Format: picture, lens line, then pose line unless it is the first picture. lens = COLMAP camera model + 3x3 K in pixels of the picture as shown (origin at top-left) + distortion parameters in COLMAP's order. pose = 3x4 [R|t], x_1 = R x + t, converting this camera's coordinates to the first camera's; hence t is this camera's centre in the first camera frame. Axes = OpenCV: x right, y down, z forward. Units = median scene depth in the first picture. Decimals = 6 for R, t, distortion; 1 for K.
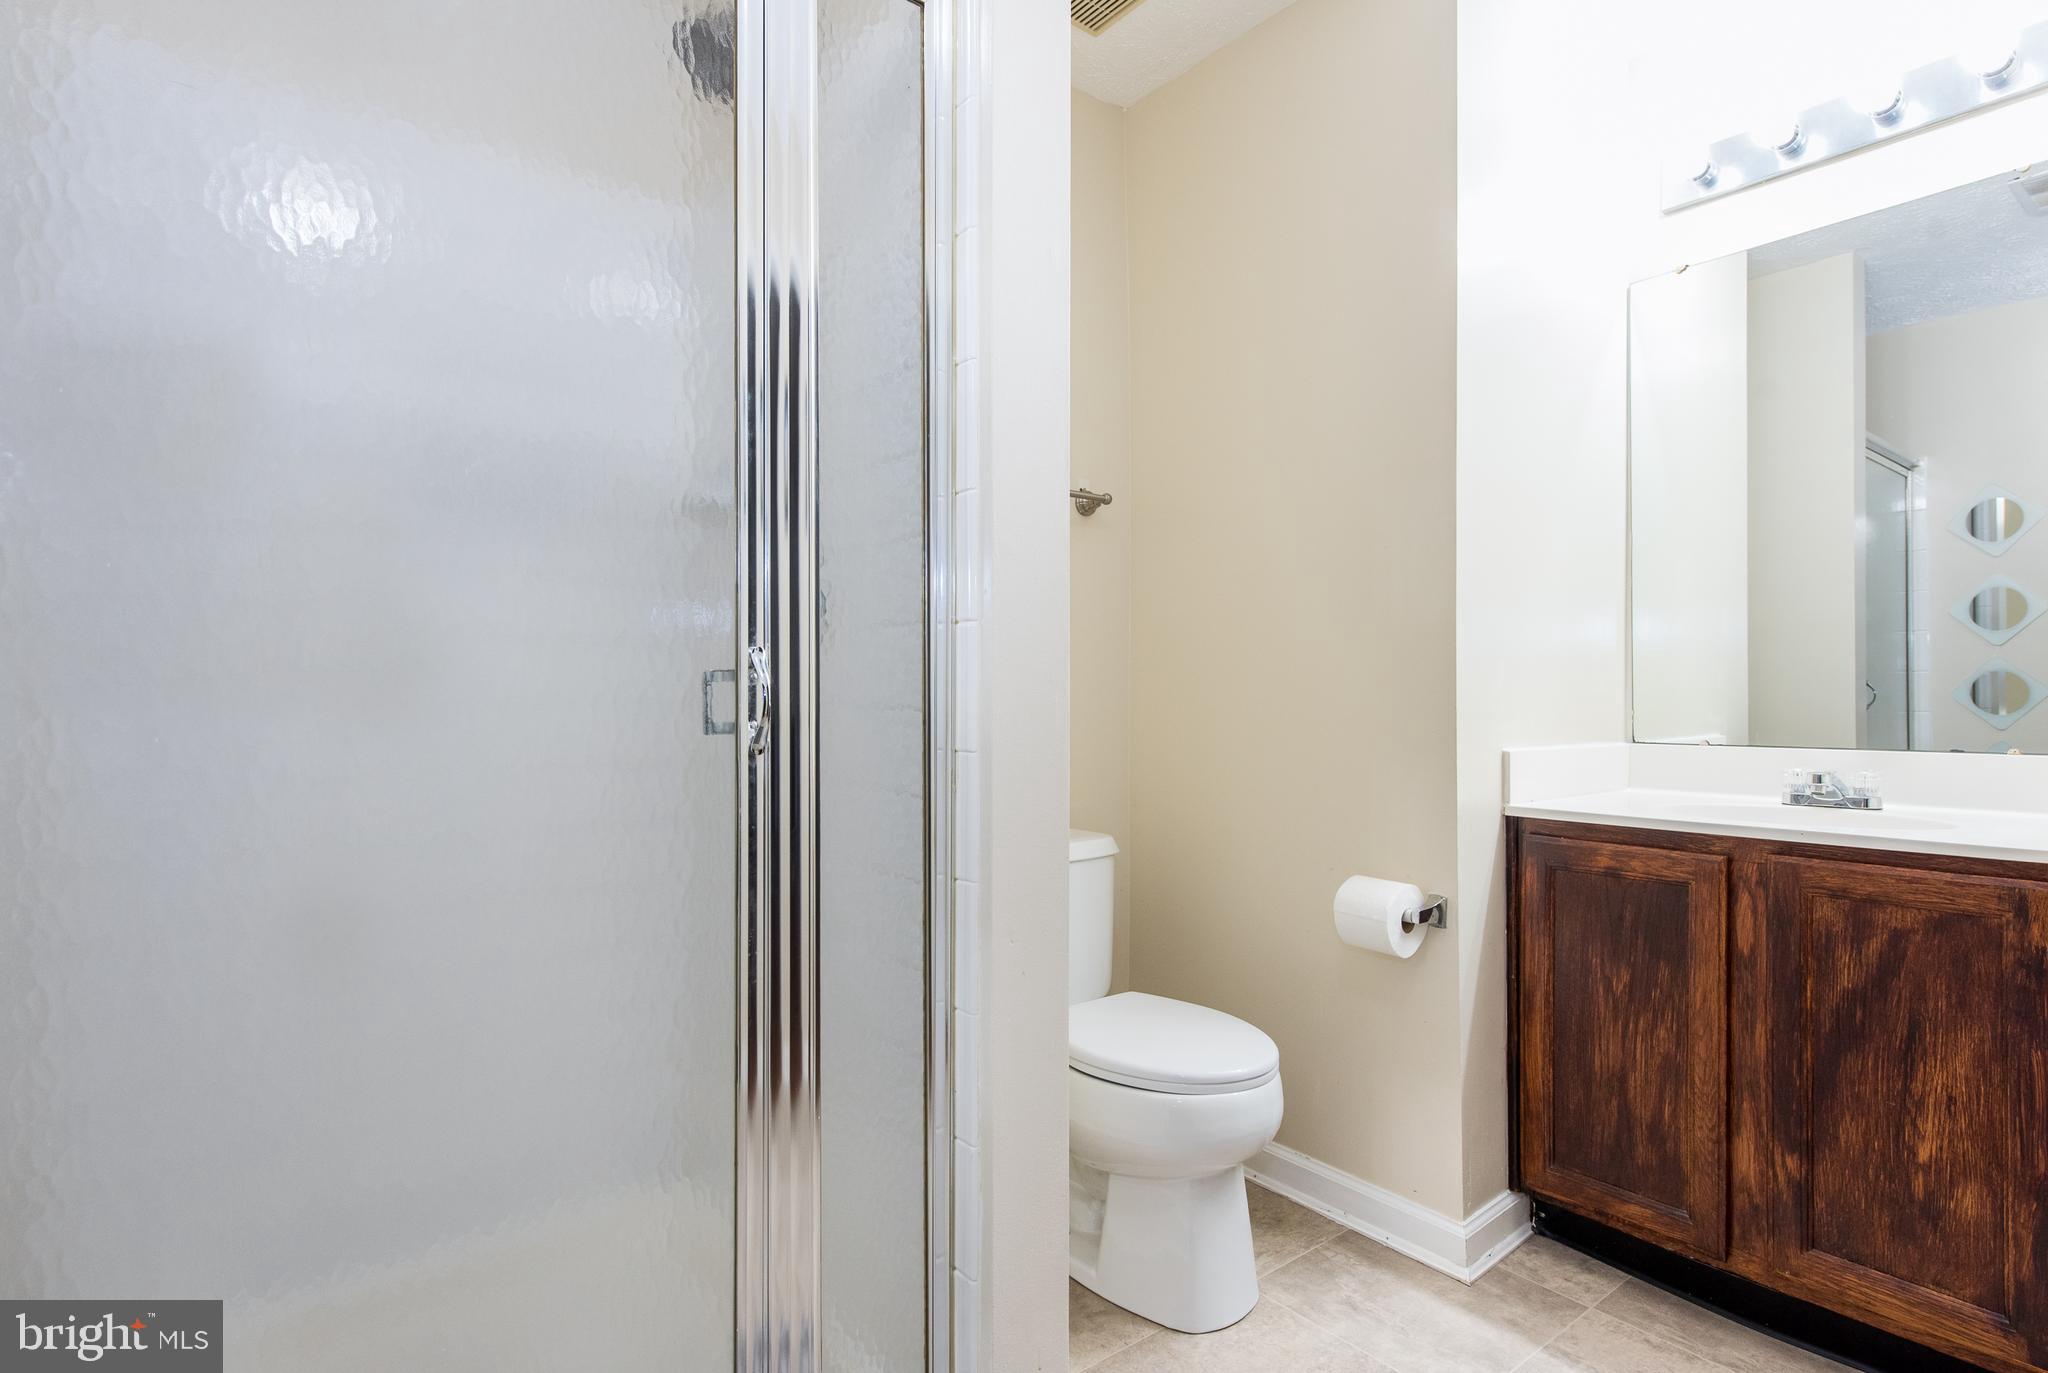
lens RADIAL K [[1049.5, 0, 1018.9], [0, 1049.5, 692.4], [0, 0, 1]] dist [0.013200, -0.005445]
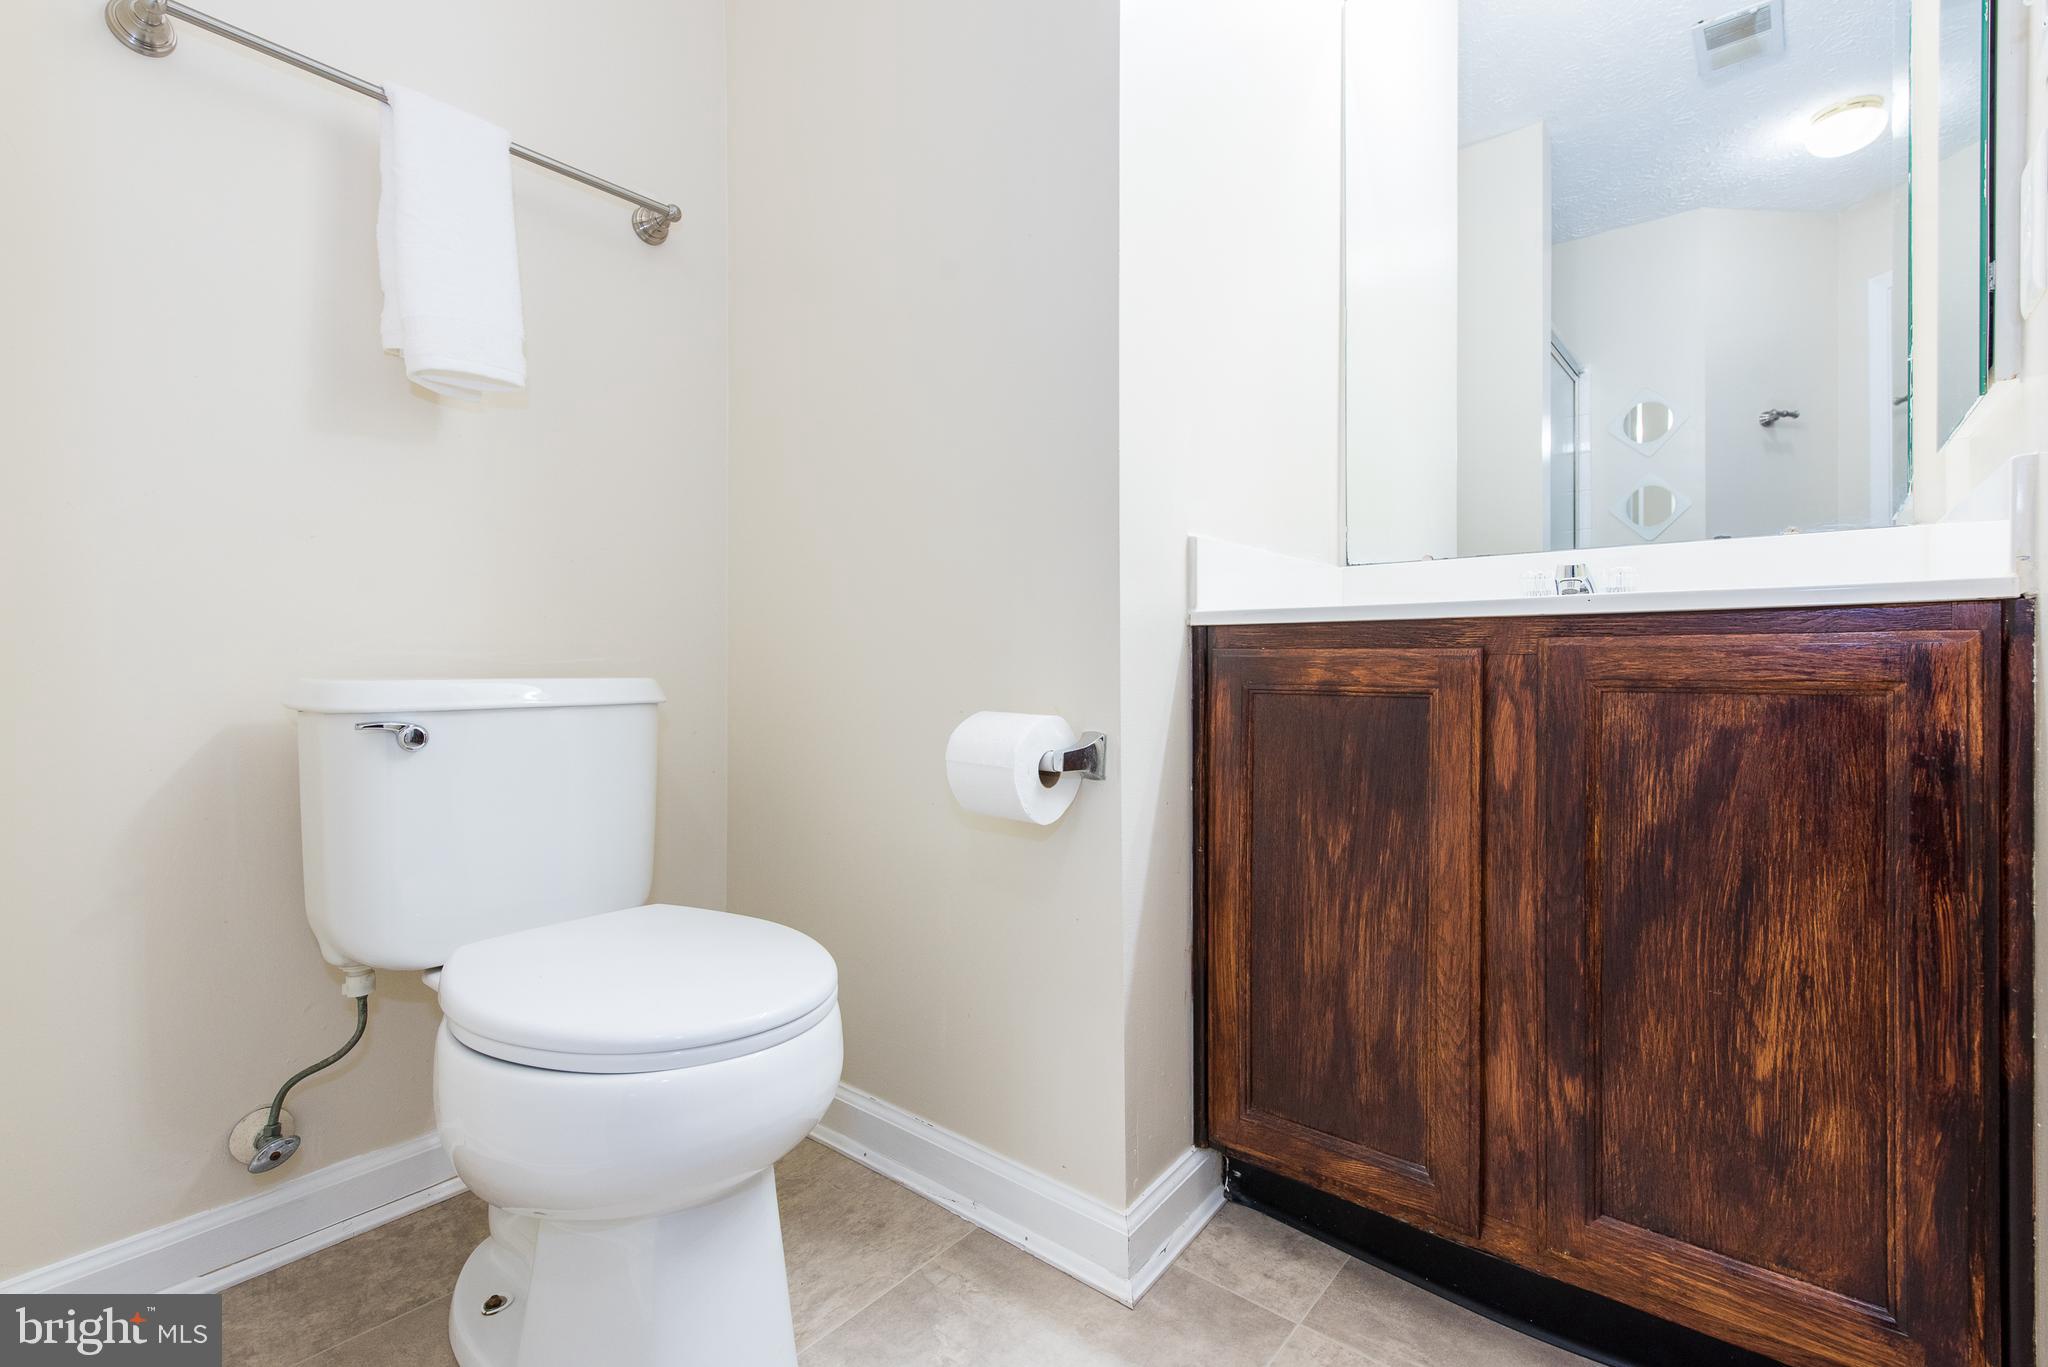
lens RADIAL K [[930.3, 0, 1019.9], [0, 930.3, 673.6], [0, 0, 1]] dist [0.009460, -0.001833]
pose [[0.978185, -0.004280, 0.207690, 0.248214], [0.001869, 0.999929, 0.011805, 0.161818], [-0.207726, -0.011159, 0.978123, 0.462861]]
